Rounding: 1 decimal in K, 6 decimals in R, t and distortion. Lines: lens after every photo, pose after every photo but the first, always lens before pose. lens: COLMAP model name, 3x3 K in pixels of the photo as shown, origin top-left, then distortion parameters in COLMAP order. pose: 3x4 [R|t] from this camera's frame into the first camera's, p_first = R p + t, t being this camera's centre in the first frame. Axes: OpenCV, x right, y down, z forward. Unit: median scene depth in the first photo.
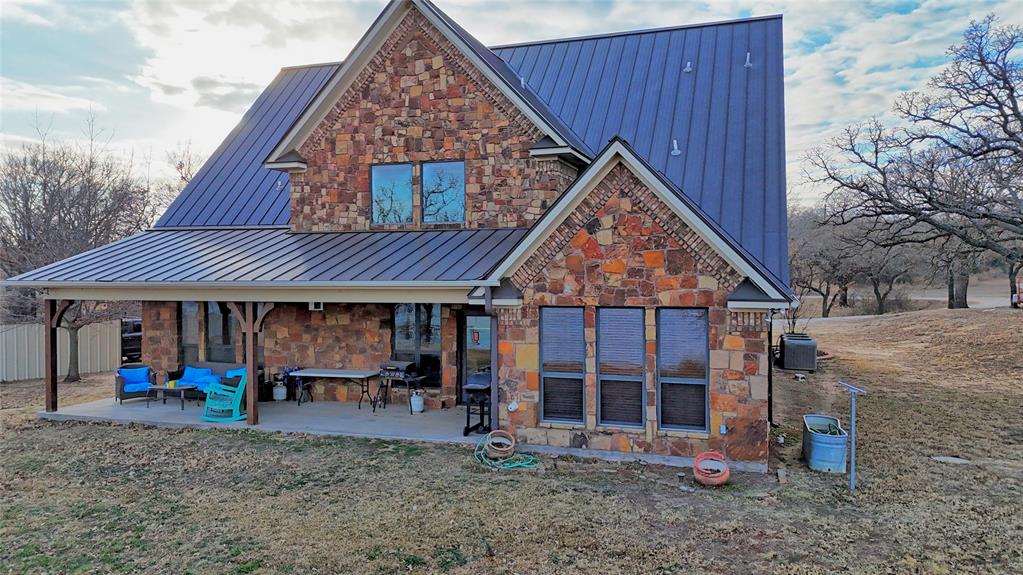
lens RADIAL K [[747.9, 0, 511.5], [0, 747.9, 287.5], [0, 0, 1]] dist [0.087058, -0.110726]
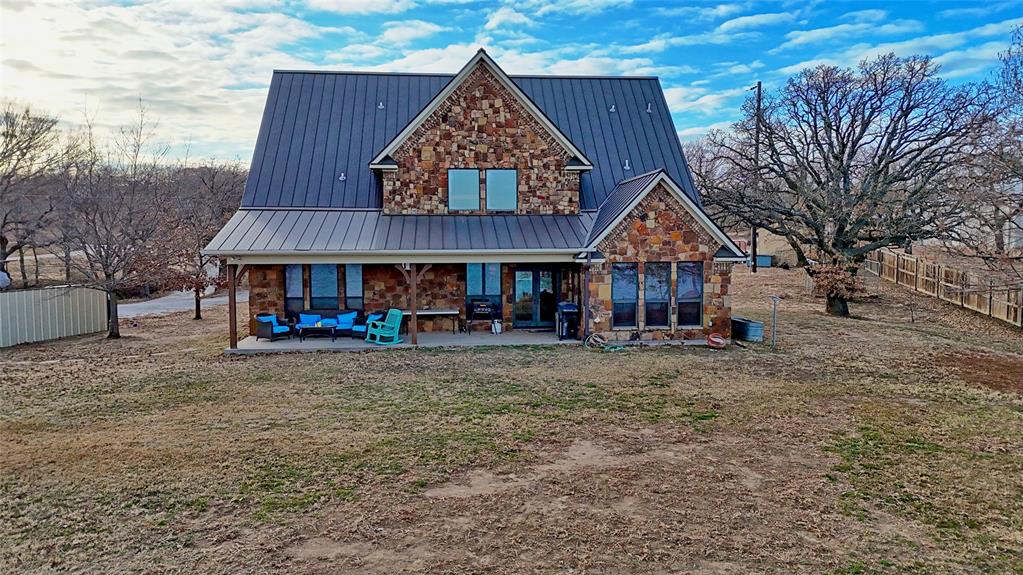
lens RADIAL K [[747.9, 0, 511.5], [0, 747.9, 287.5], [0, 0, 1]] dist [0.087058, -0.110726]
pose [[0.913524, -0.029660, 0.405702, -0.698820], [0.009956, 0.998670, 0.050592, -0.006135], [-0.406663, -0.042178, 0.912604, -0.400425]]
